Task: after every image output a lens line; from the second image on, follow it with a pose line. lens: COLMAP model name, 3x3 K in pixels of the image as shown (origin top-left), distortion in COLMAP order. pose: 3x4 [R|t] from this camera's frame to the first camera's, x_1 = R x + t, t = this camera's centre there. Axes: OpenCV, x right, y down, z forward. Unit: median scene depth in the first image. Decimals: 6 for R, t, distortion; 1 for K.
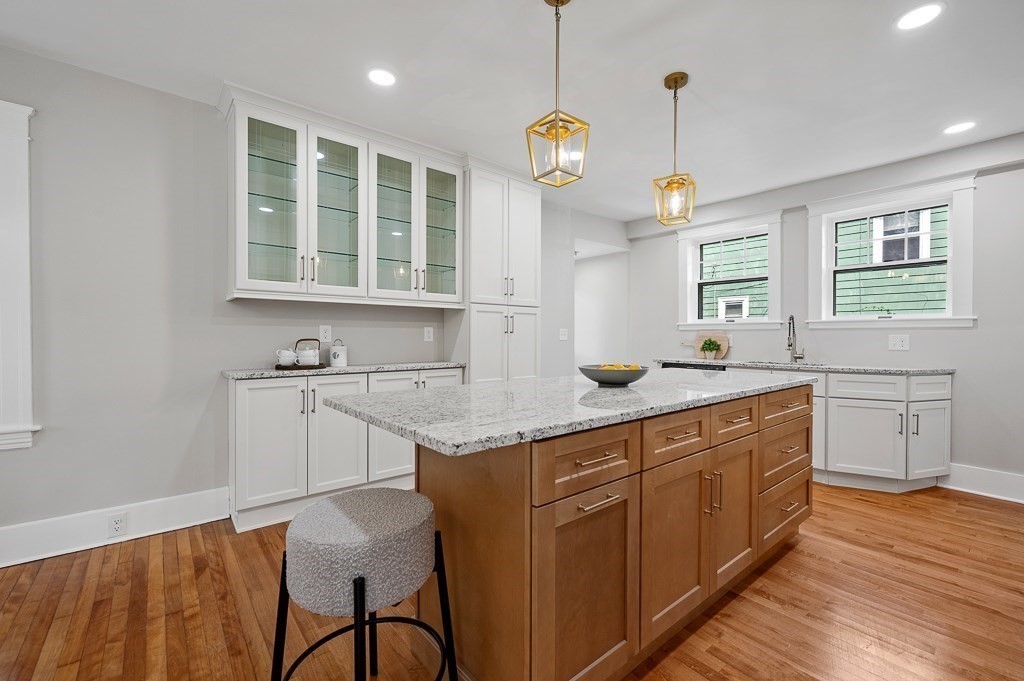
lens RADIAL K [[431.8, 0, 515.8], [0, 431.8, 340.0], [0, 0, 1]] dist [0.000281, 0.000559]
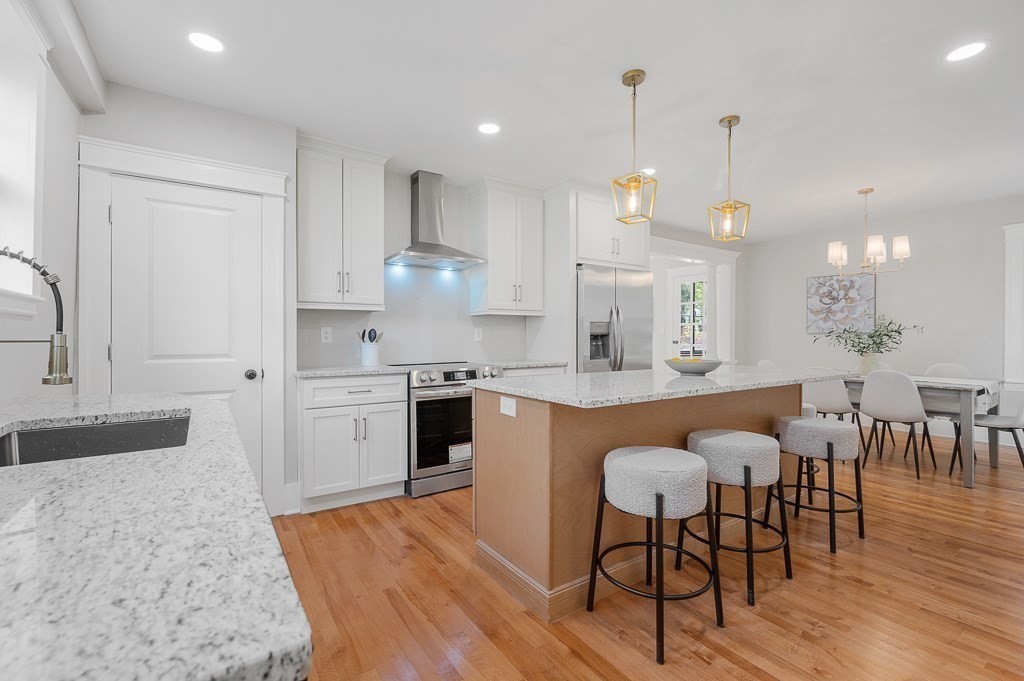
lens RADIAL K [[459.0, 0, 509.8], [0, 459.0, 334.5], [0, 0, 1]] dist [-0.003082, -0.000193]
pose [[-0.994139, -0.004377, 0.108021, 0.392854], [-0.004098, 0.999988, 0.002804, -0.010609], [-0.108032, 0.002345, -0.994145, 1.526381]]
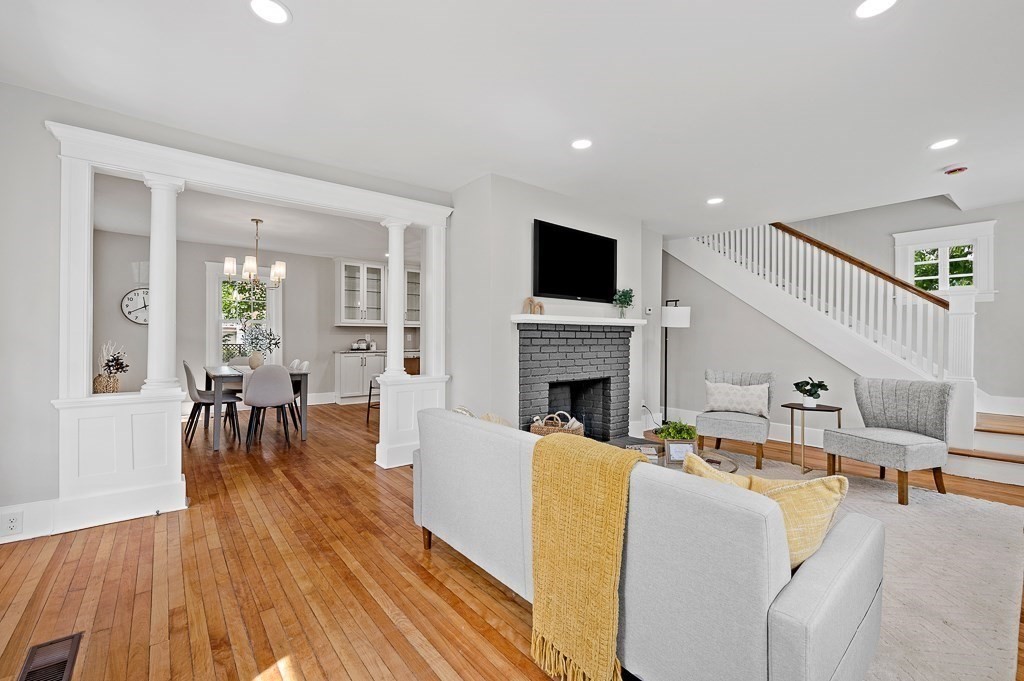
lens RADIAL K [[431.8, 0, 515.7], [0, 431.8, 336.5], [0, 0, 1]] dist [0.000281, 0.000559]
pose [[0.999743, 0.000505, -0.022660, 0.488629], [-0.000744, 0.999944, -0.010549, 0.005766], [0.022653, 0.010563, 0.999688, -1.520677]]
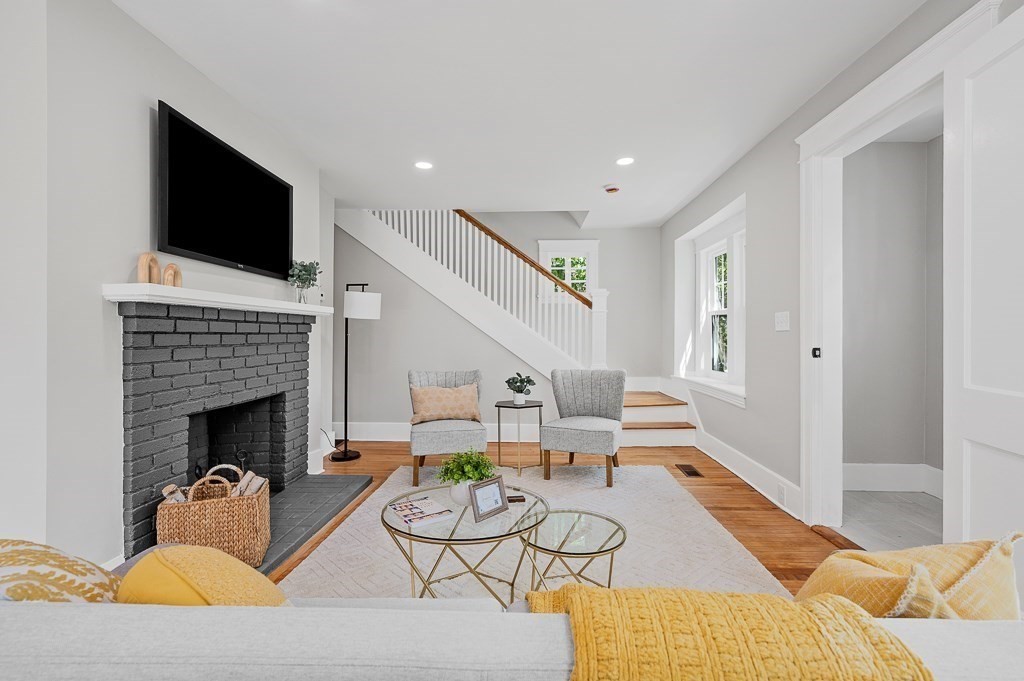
lens RADIAL K [[459.0, 0, 516.5], [0, 459.0, 333.7], [0, 0, 1]] dist [-0.003082, -0.000193]
pose [[0.677390, -0.002988, 0.735618, 0.370782], [0.008897, 0.999952, -0.004132, 0.005858], [-0.735570, 0.009344, 0.677384, -1.108021]]
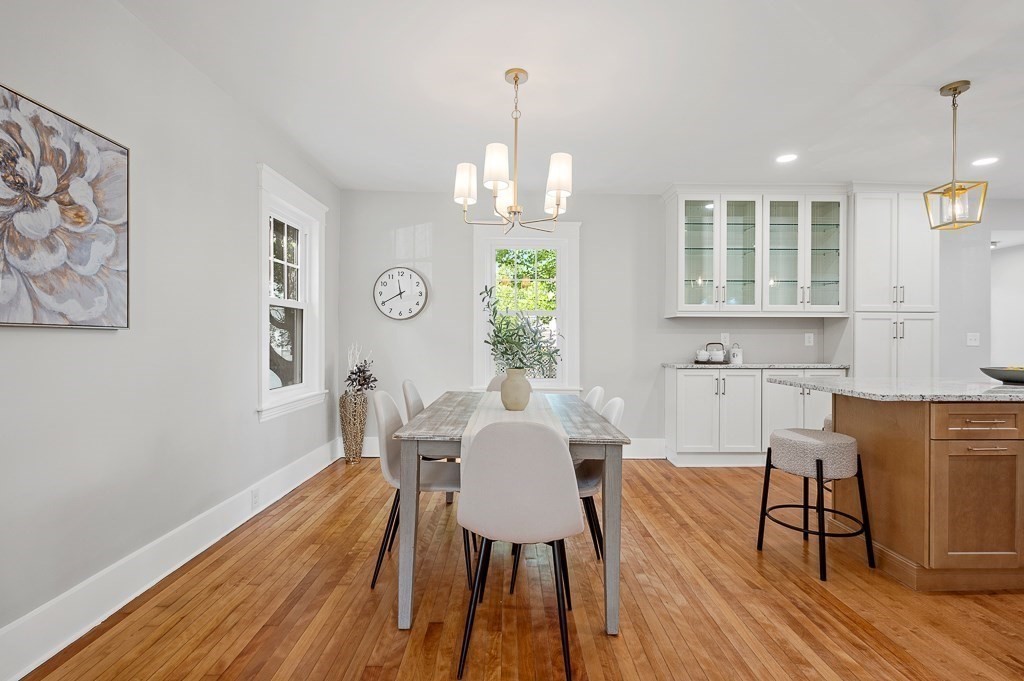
lens RADIAL K [[459.0, 0, 519.0], [0, 459.0, 339.2], [0, 0, 1]] dist [-0.003082, -0.000193]
pose [[0.773024, 0.000804, -0.634376, -0.025907], [-0.006276, 0.999960, -0.006380, -0.000975], [0.634346, 0.008913, 0.772998, -0.516661]]
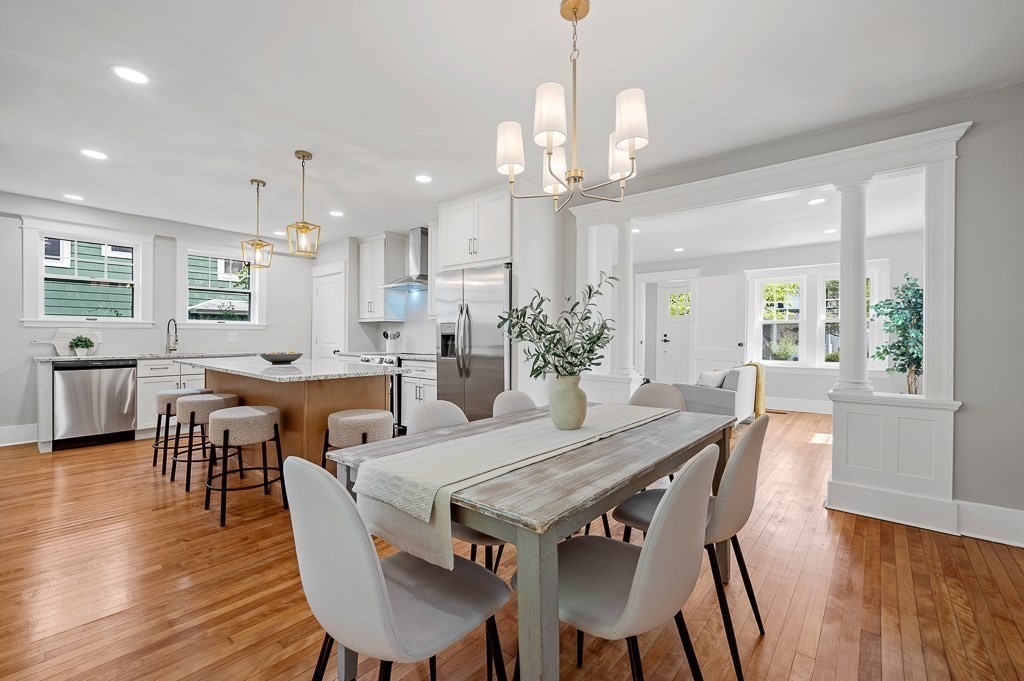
lens RADIAL K [[431.8, 0, 514.5], [0, 431.8, 335.6], [0, 0, 1]] dist [0.000281, 0.000559]
pose [[-0.163974, -0.006569, 0.986443, -1.067357], [0.000858, 0.999976, 0.006802, -0.014695], [-0.986464, 0.001962, -0.163965, 0.211707]]
